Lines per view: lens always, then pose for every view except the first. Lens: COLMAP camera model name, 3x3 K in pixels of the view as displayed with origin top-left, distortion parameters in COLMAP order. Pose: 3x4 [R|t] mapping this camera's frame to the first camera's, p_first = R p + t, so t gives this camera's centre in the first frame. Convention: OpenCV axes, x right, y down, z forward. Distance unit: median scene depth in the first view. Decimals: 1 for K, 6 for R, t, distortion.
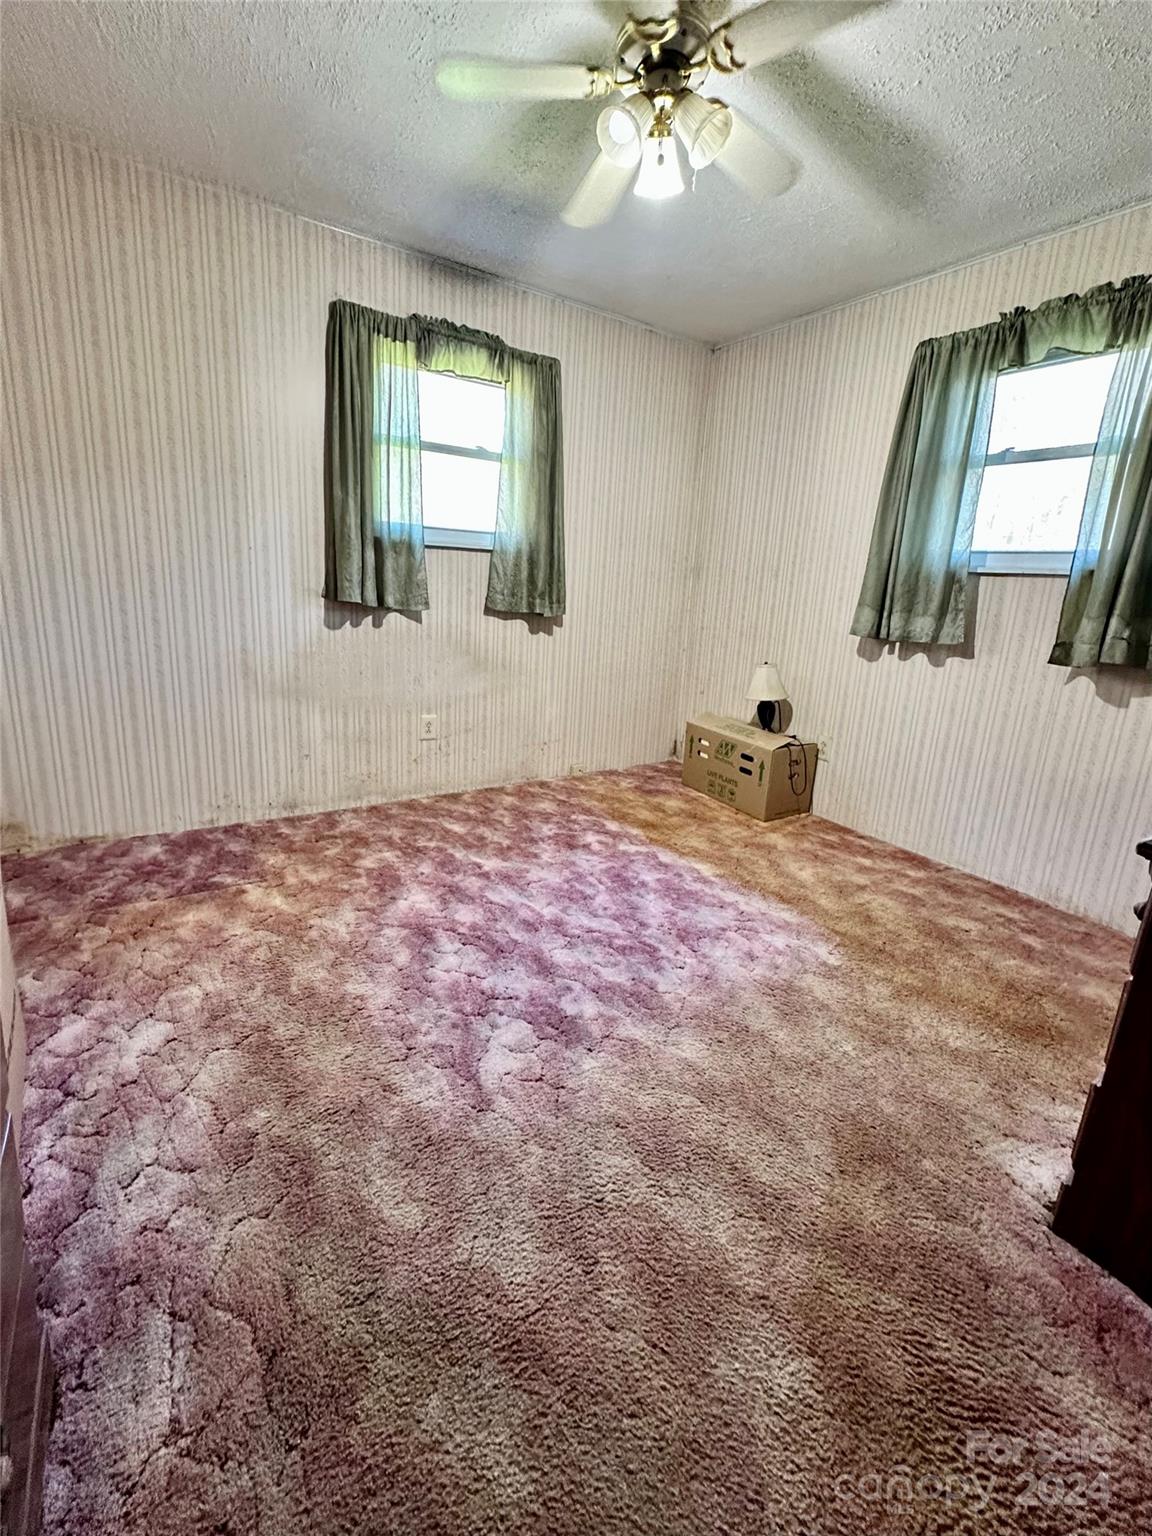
lens RADIAL K [[653.4, 0, 576.0], [0, 653.4, 728.9], [0, 0, 1]] dist [-0.001375, -0.000256]
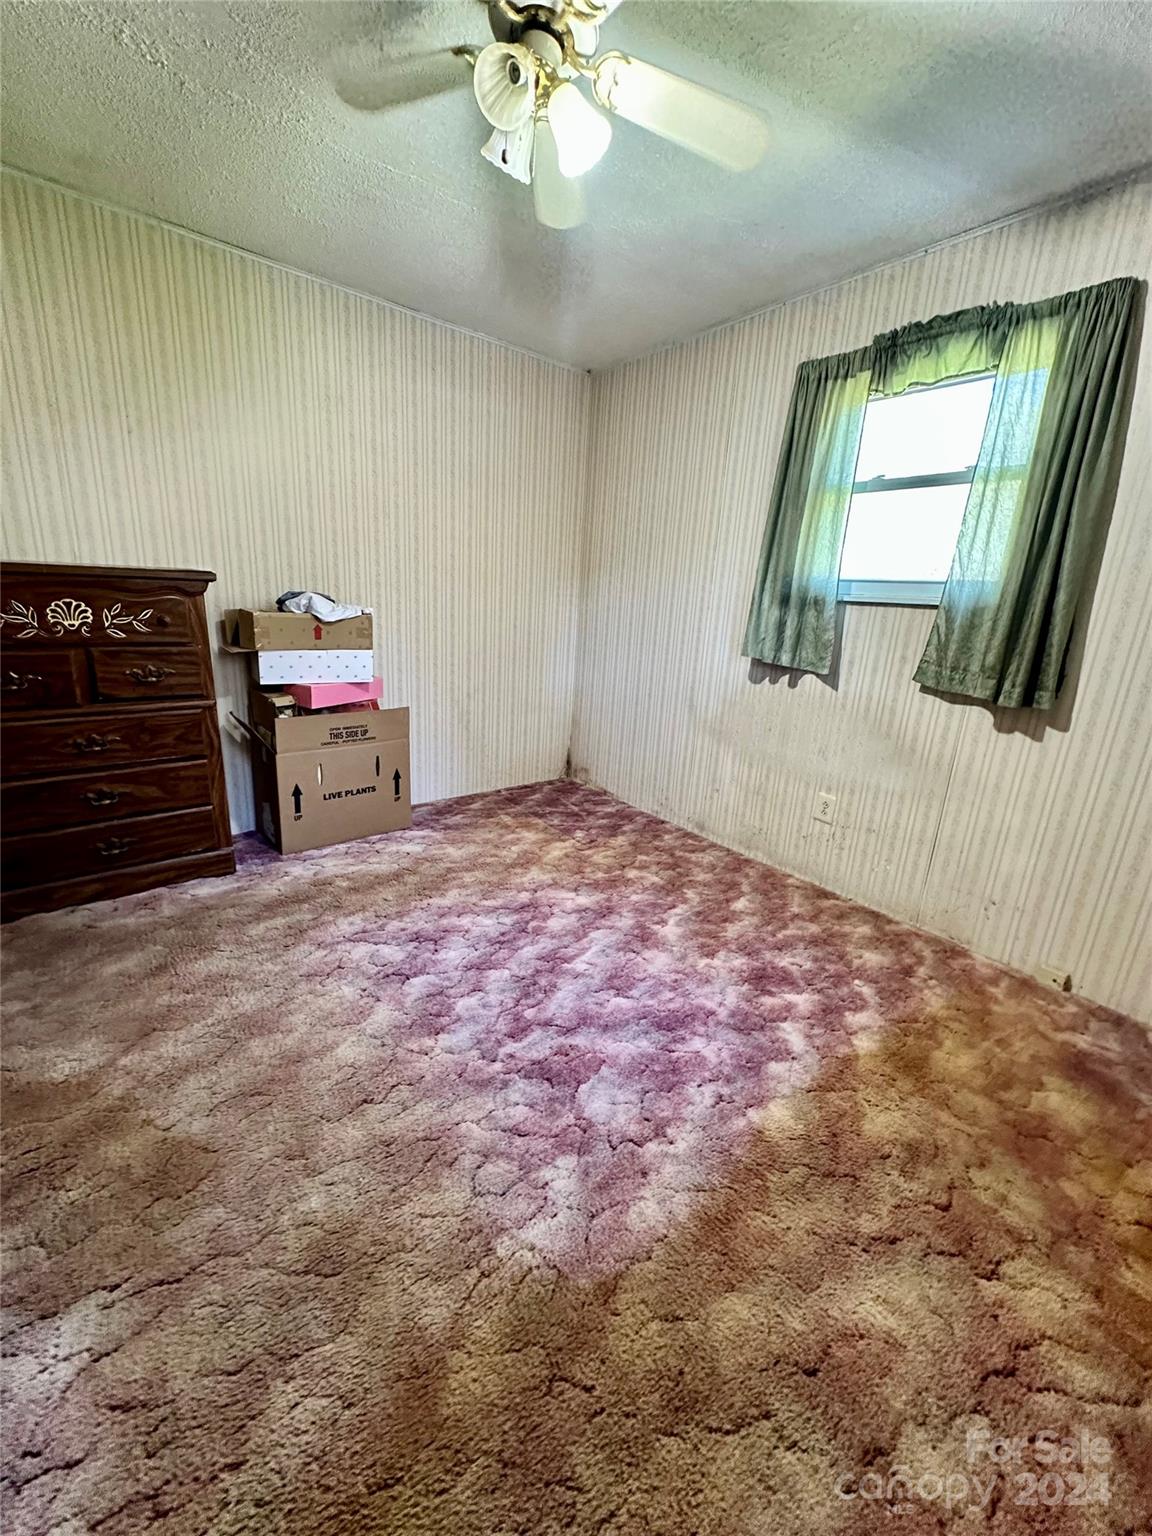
lens RADIAL K [[609.3, 0, 576.0], [0, 609.3, 768.0], [0, 0, 1]] dist [-0.001574, -0.000275]
pose [[0.092591, 0.221259, -0.970810, 0.641610], [-0.282003, 0.940904, 0.187547, -0.136223], [0.954935, 0.256406, 0.149514, 0.657079]]
